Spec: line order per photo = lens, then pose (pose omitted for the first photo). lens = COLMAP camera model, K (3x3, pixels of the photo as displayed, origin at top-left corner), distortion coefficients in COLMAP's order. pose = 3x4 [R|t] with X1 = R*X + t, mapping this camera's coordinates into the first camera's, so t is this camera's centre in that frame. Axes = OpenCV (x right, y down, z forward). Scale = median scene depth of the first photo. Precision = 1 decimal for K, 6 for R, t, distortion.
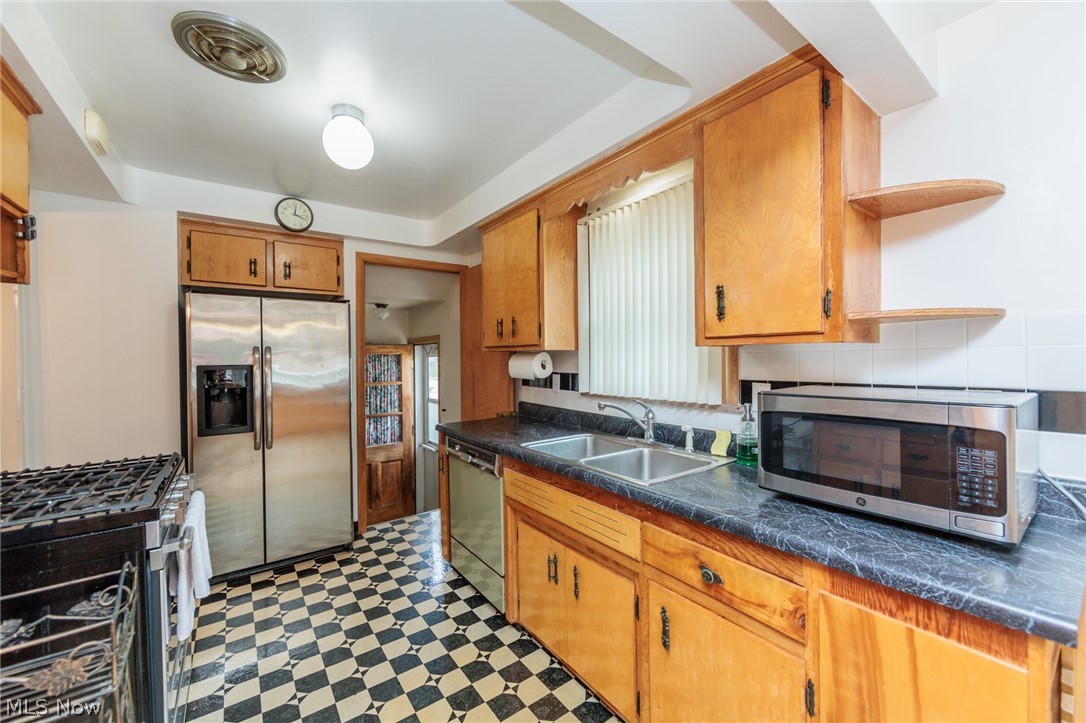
lens RADIAL K [[427.0, 0, 550.3], [0, 427.0, 360.5], [0, 0, 1]] dist [-0.007158, 0.000251]
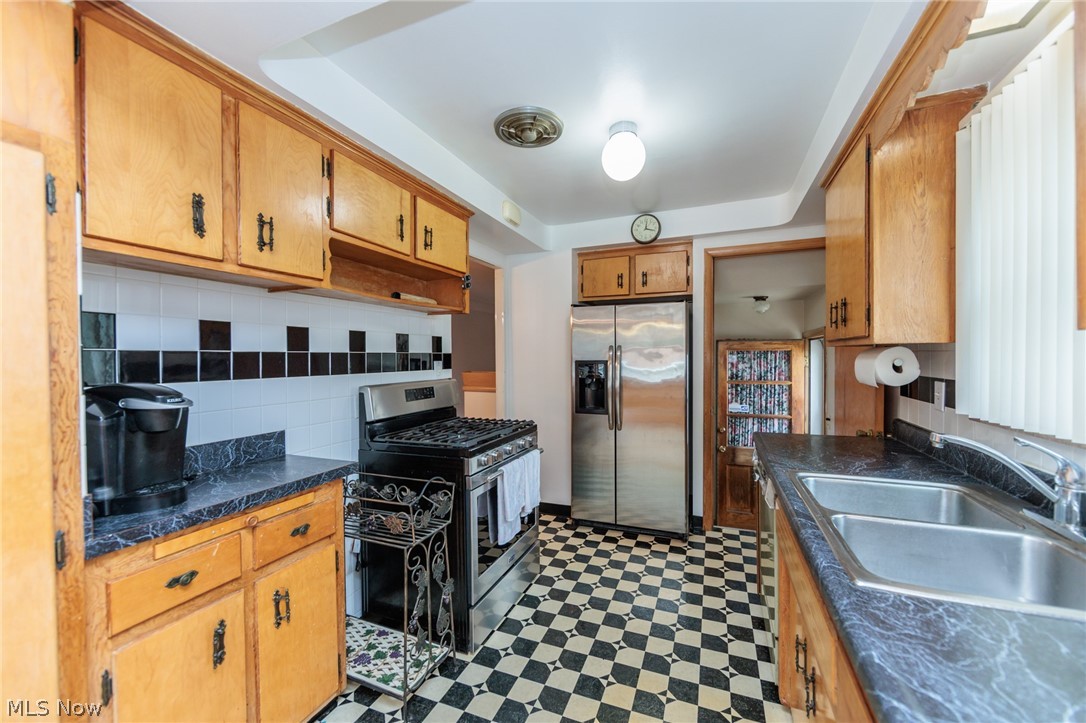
lens RADIAL K [[427.0, 0, 544.7], [0, 427.0, 361.9], [0, 0, 1]] dist [-0.007158, 0.000251]
pose [[0.515708, 0.015135, -0.856630, 0.246667], [-0.004530, 0.999878, 0.014939, -0.003359], [0.856752, -0.003824, 0.515714, 0.183594]]
